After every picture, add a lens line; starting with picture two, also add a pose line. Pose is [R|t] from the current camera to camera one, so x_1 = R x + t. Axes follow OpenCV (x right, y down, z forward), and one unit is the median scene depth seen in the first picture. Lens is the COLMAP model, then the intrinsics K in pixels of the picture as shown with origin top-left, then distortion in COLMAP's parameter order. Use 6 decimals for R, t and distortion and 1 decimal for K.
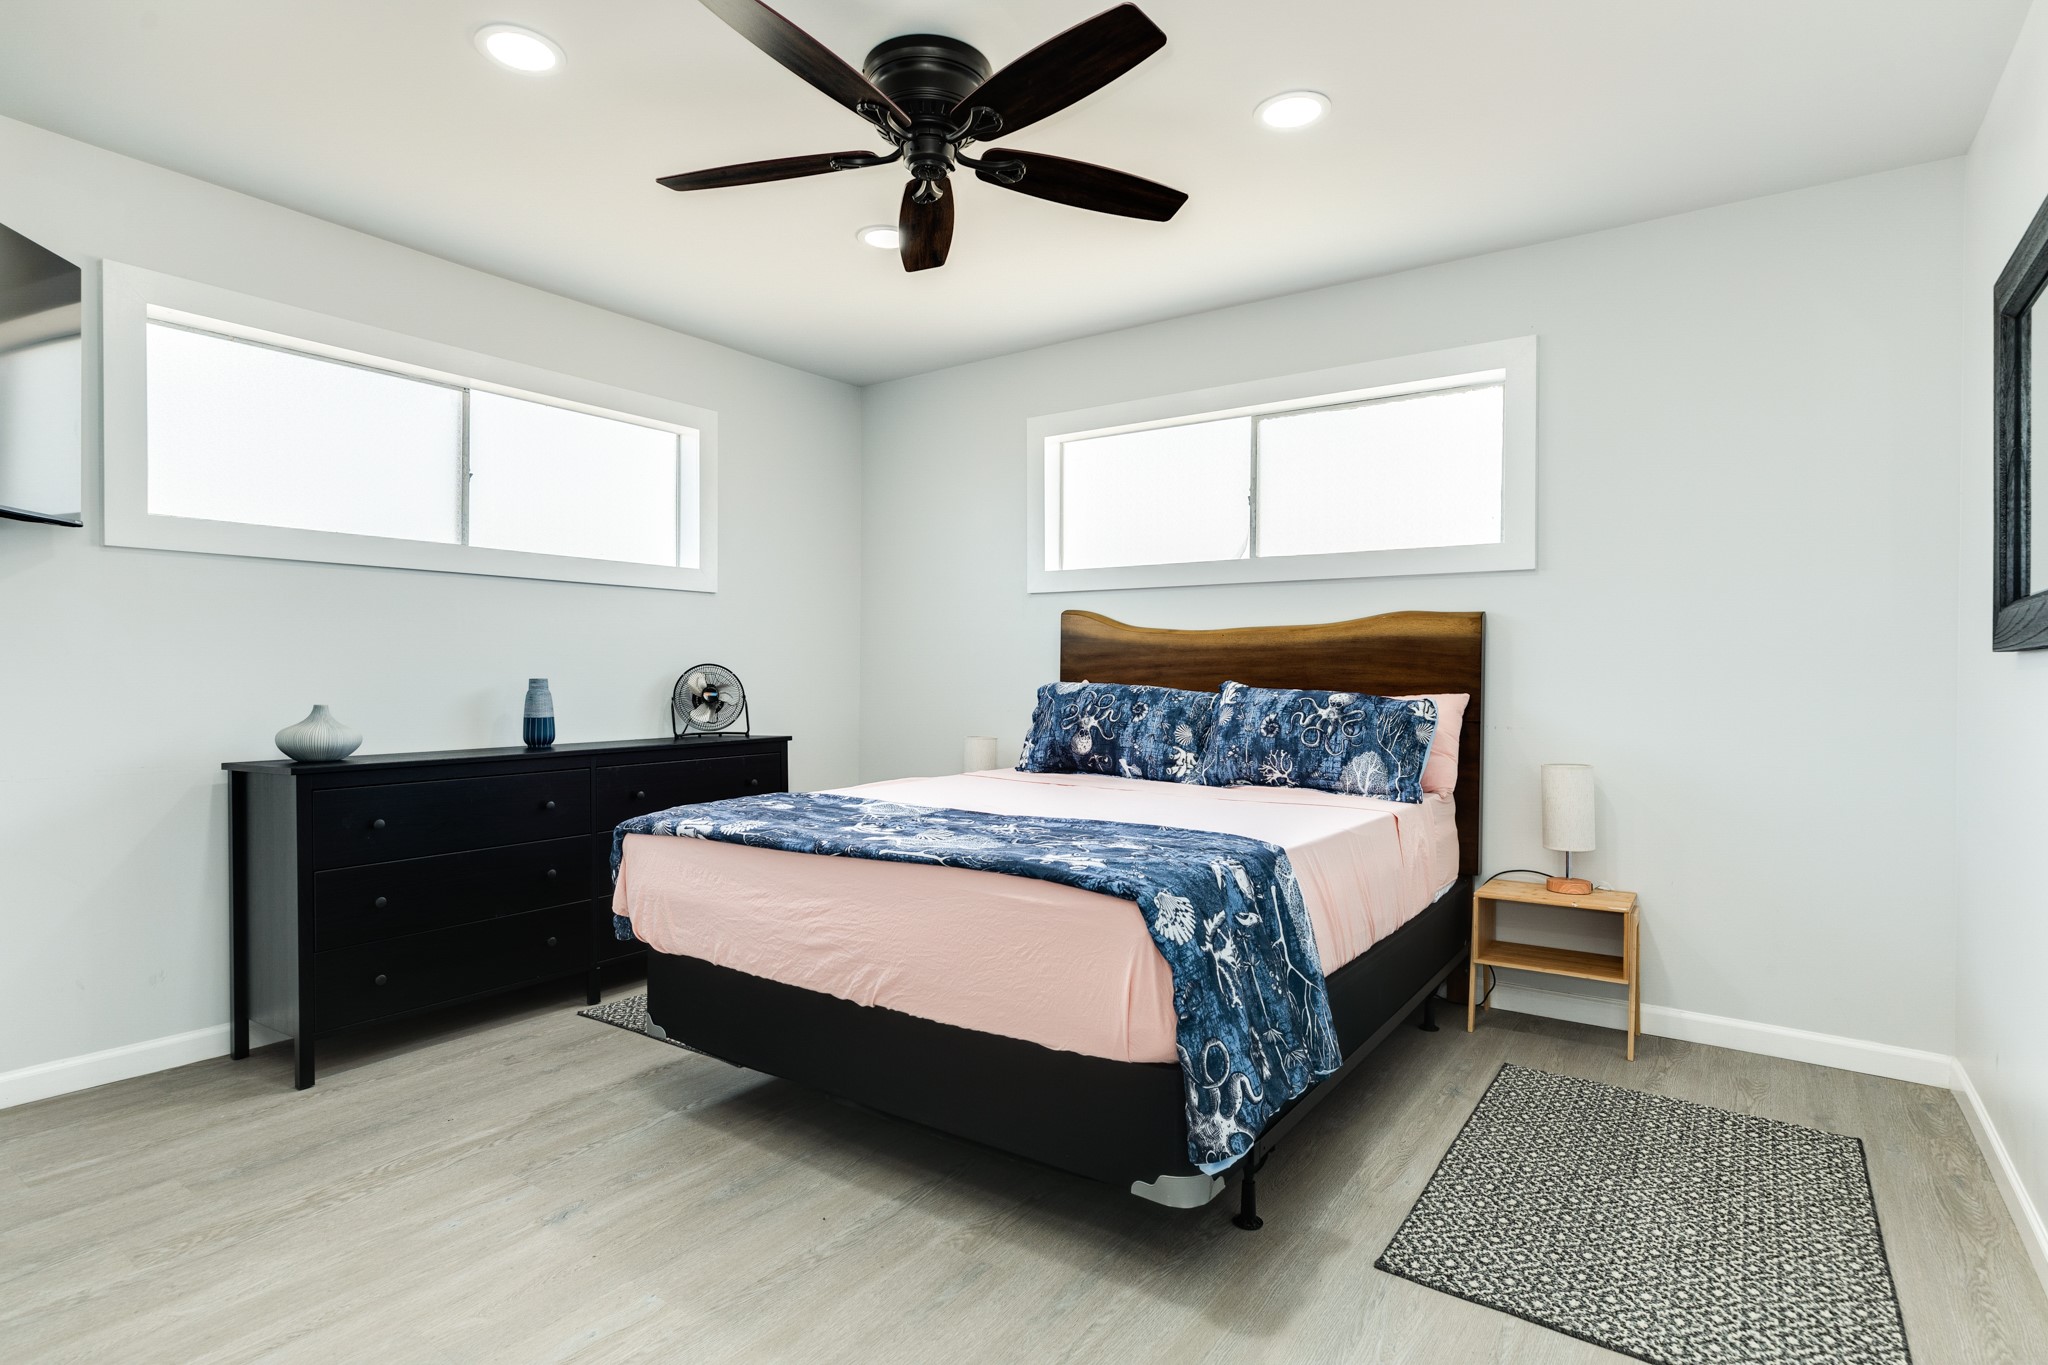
lens RADIAL K [[1035.1, 0, 1024.0], [0, 1035.1, 682.5], [0, 0, 1]] dist [0.001398, -0.000201]
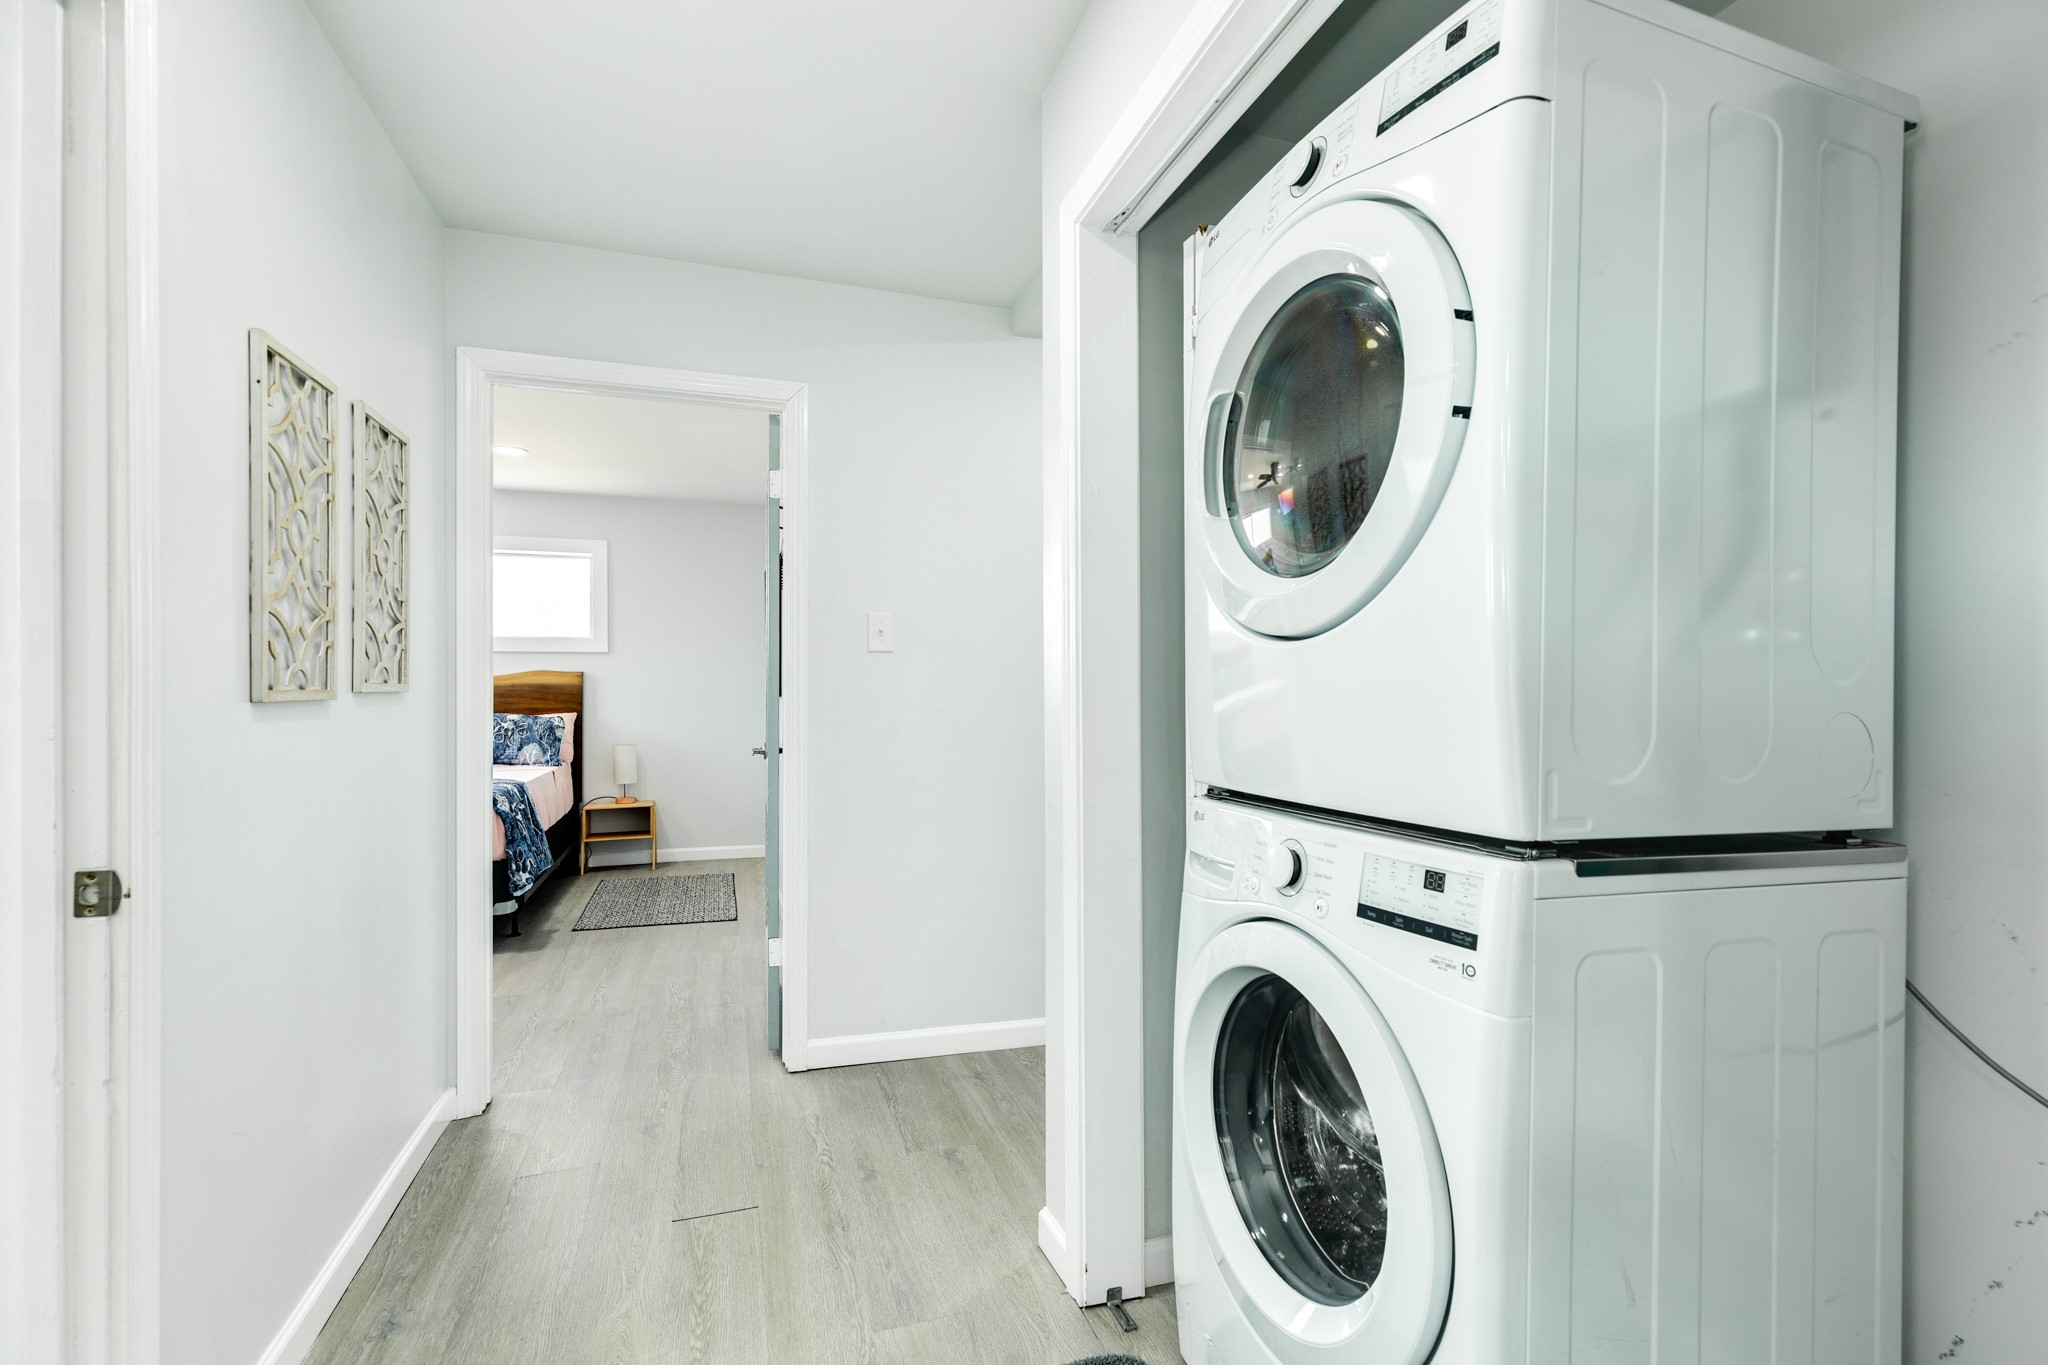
lens RADIAL K [[910.8, 0, 1024.0], [0, 910.8, 682.5], [0, 0, 1]] dist [0.001678, 0.000125]
pose [[0.590587, -0.001513, 0.806973, -0.525481], [0.010435, 0.999929, -0.005762, -0.030890], [-0.806907, 0.011823, 0.590561, -0.809831]]
